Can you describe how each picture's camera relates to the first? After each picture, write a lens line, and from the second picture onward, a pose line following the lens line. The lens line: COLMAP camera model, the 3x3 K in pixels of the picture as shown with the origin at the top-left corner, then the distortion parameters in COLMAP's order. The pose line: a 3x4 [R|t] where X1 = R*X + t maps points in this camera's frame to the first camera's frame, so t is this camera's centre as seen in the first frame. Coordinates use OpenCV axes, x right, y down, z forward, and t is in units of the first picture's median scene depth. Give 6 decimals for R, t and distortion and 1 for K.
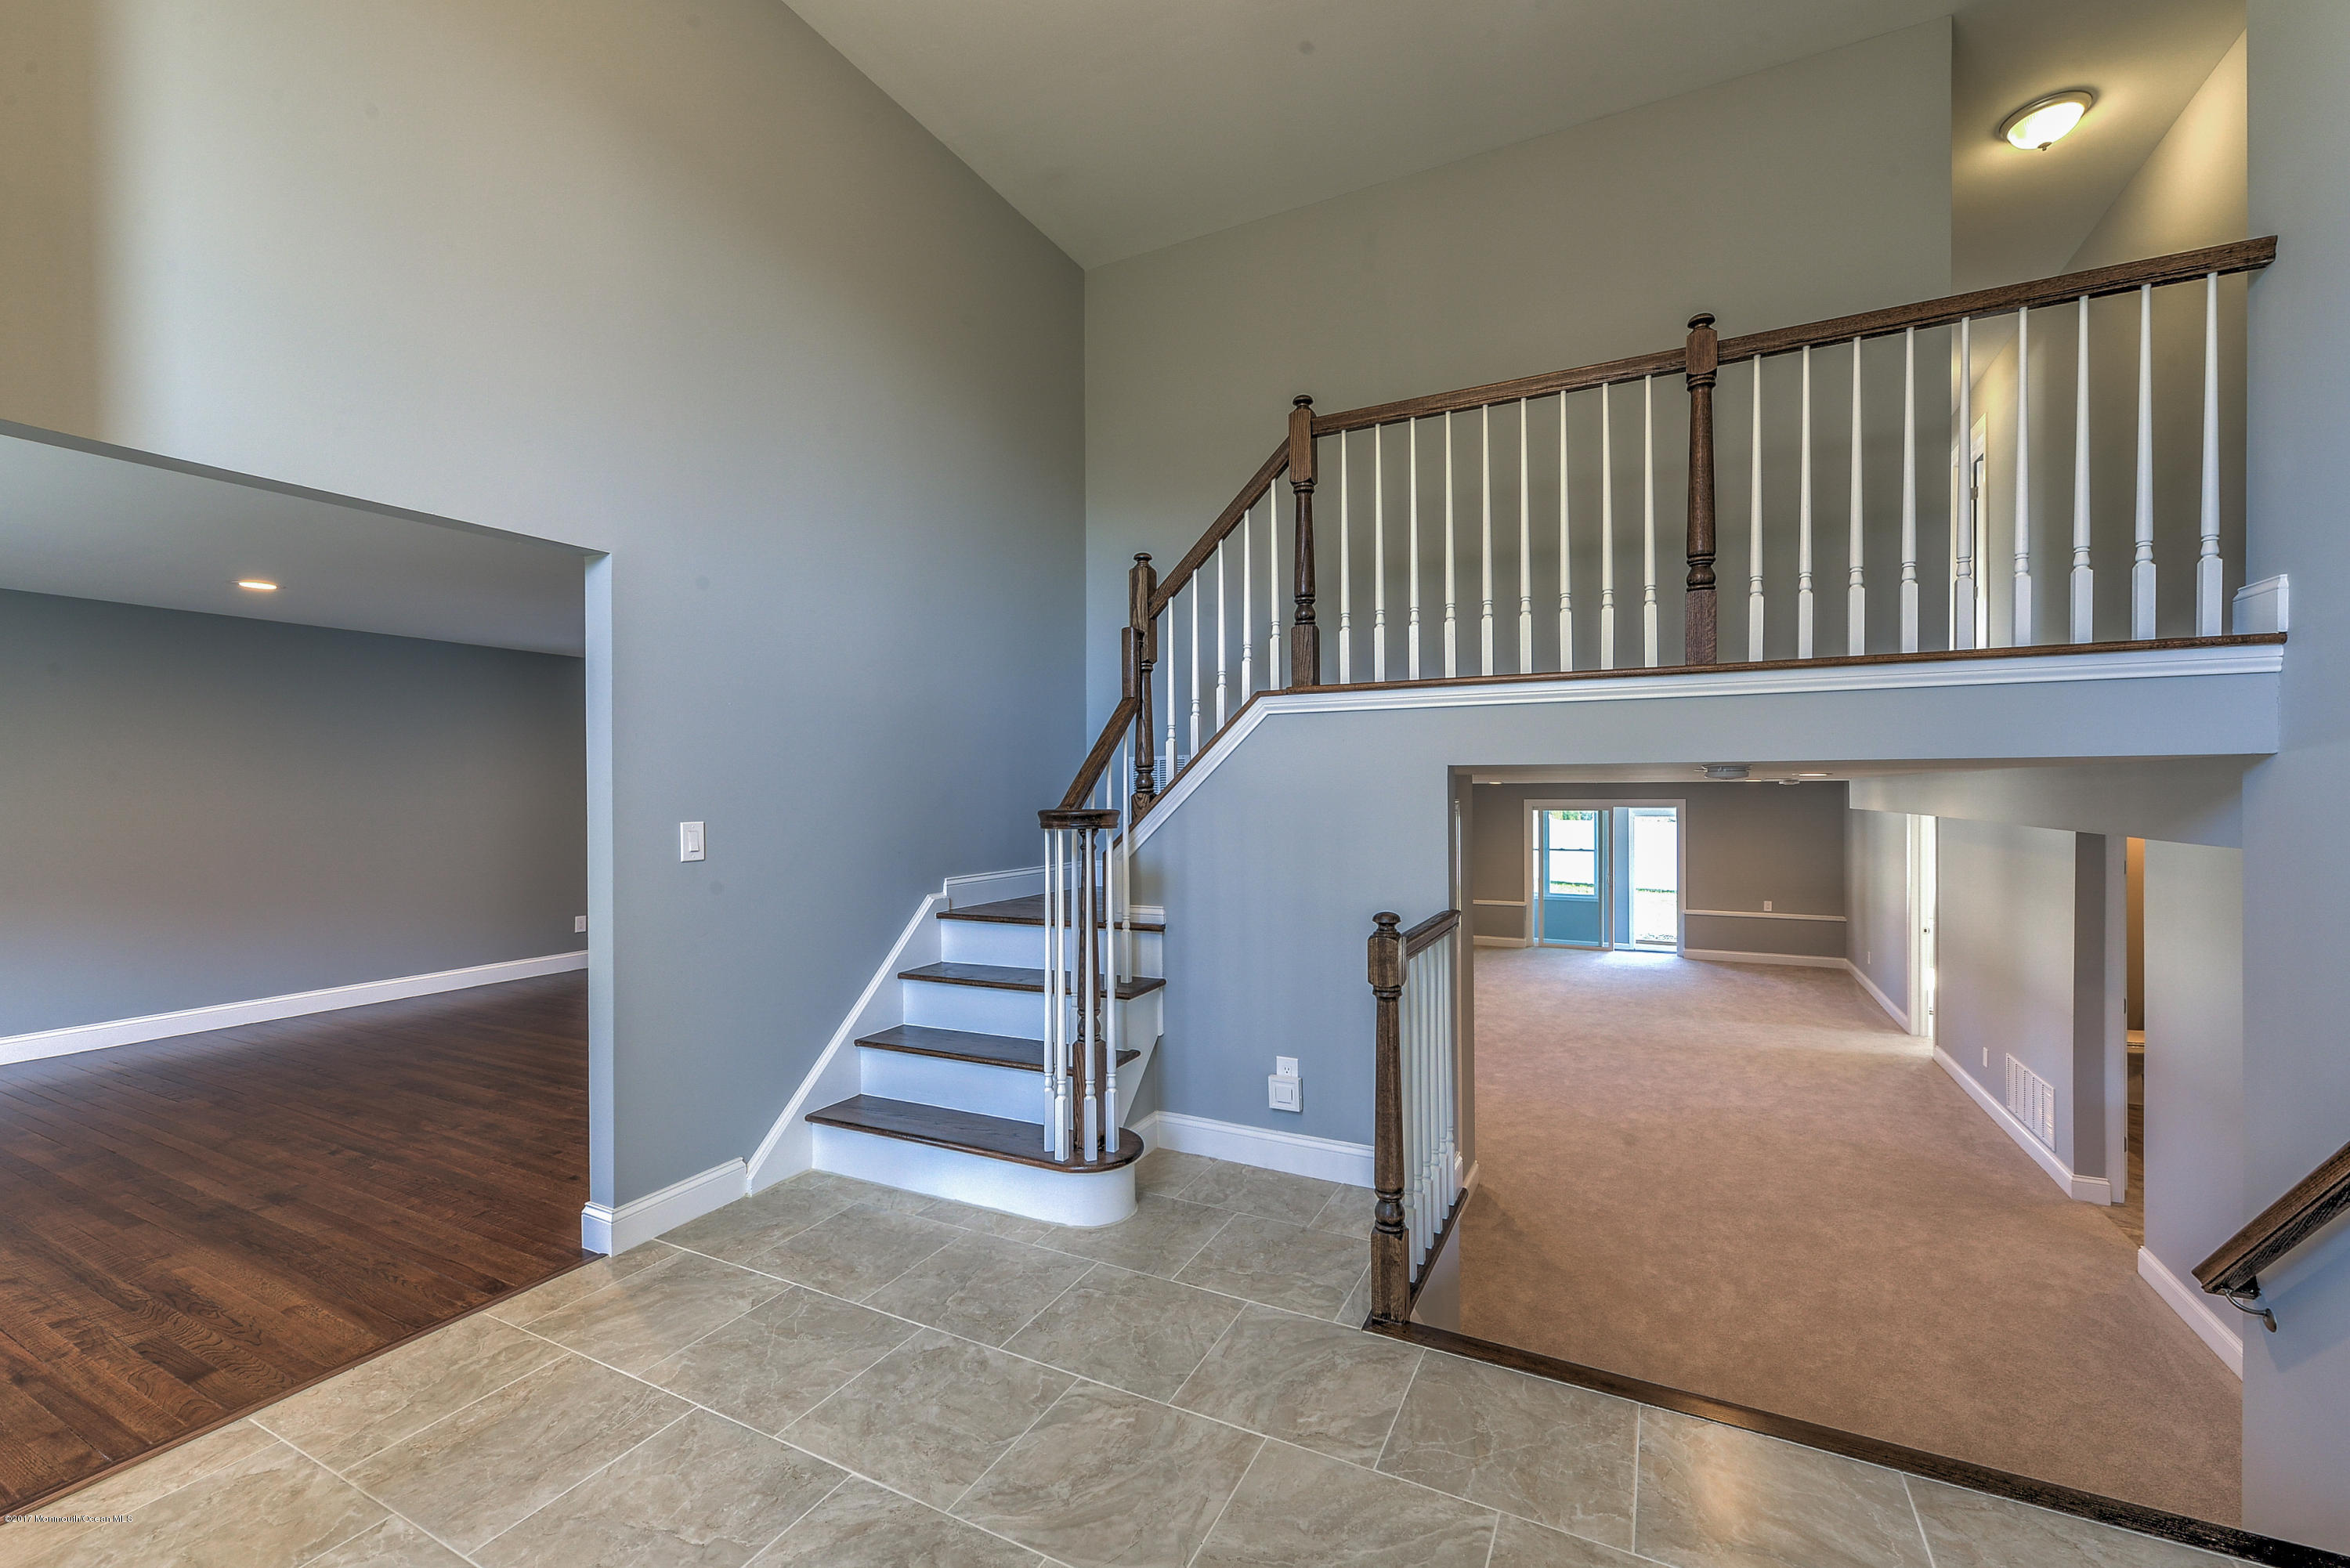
lens RADIAL K [[942.2, 0, 1169.5], [0, 942.2, 790.8], [0, 0, 1]] dist [0.008744, -0.000020]
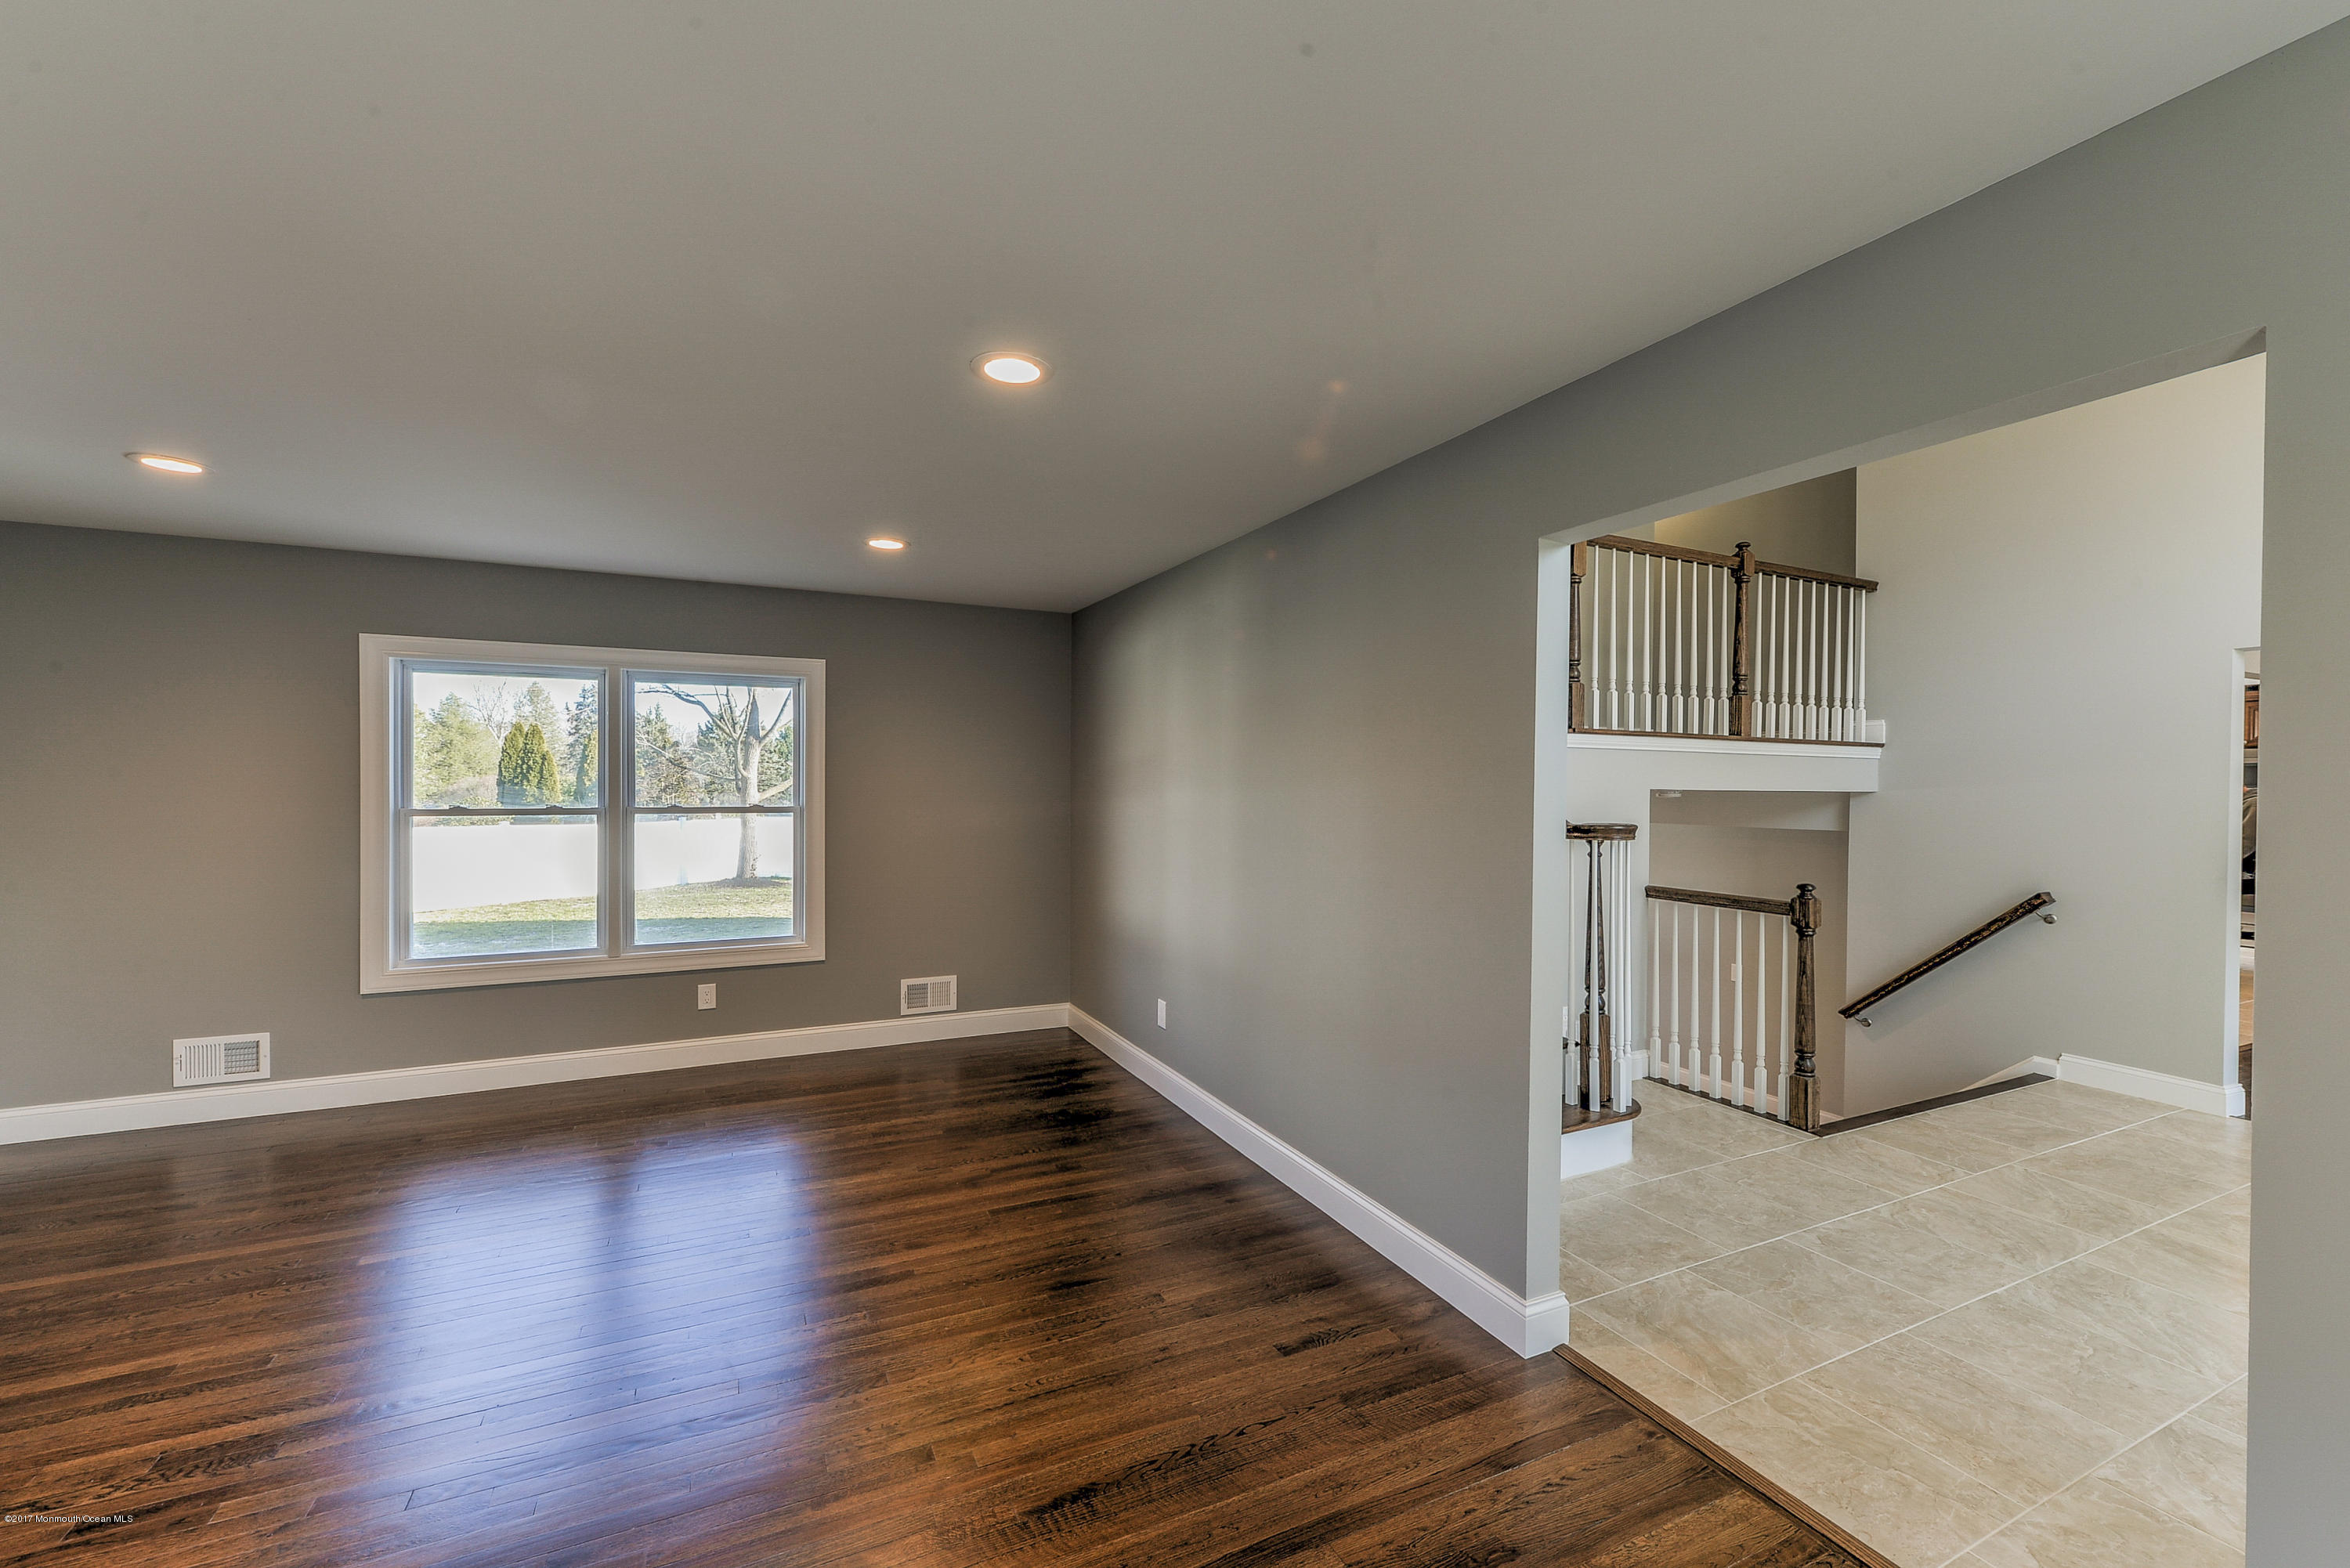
lens RADIAL K [[942.2, 0, 1169.5], [0, 942.2, 790.8], [0, 0, 1]] dist [0.008744, -0.000020]
pose [[0.608151, 0.002467, 0.793817, -1.694533], [-0.008072, 0.999963, 0.003076, -0.027872], [-0.793780, -0.008278, 0.608149, 0.848065]]
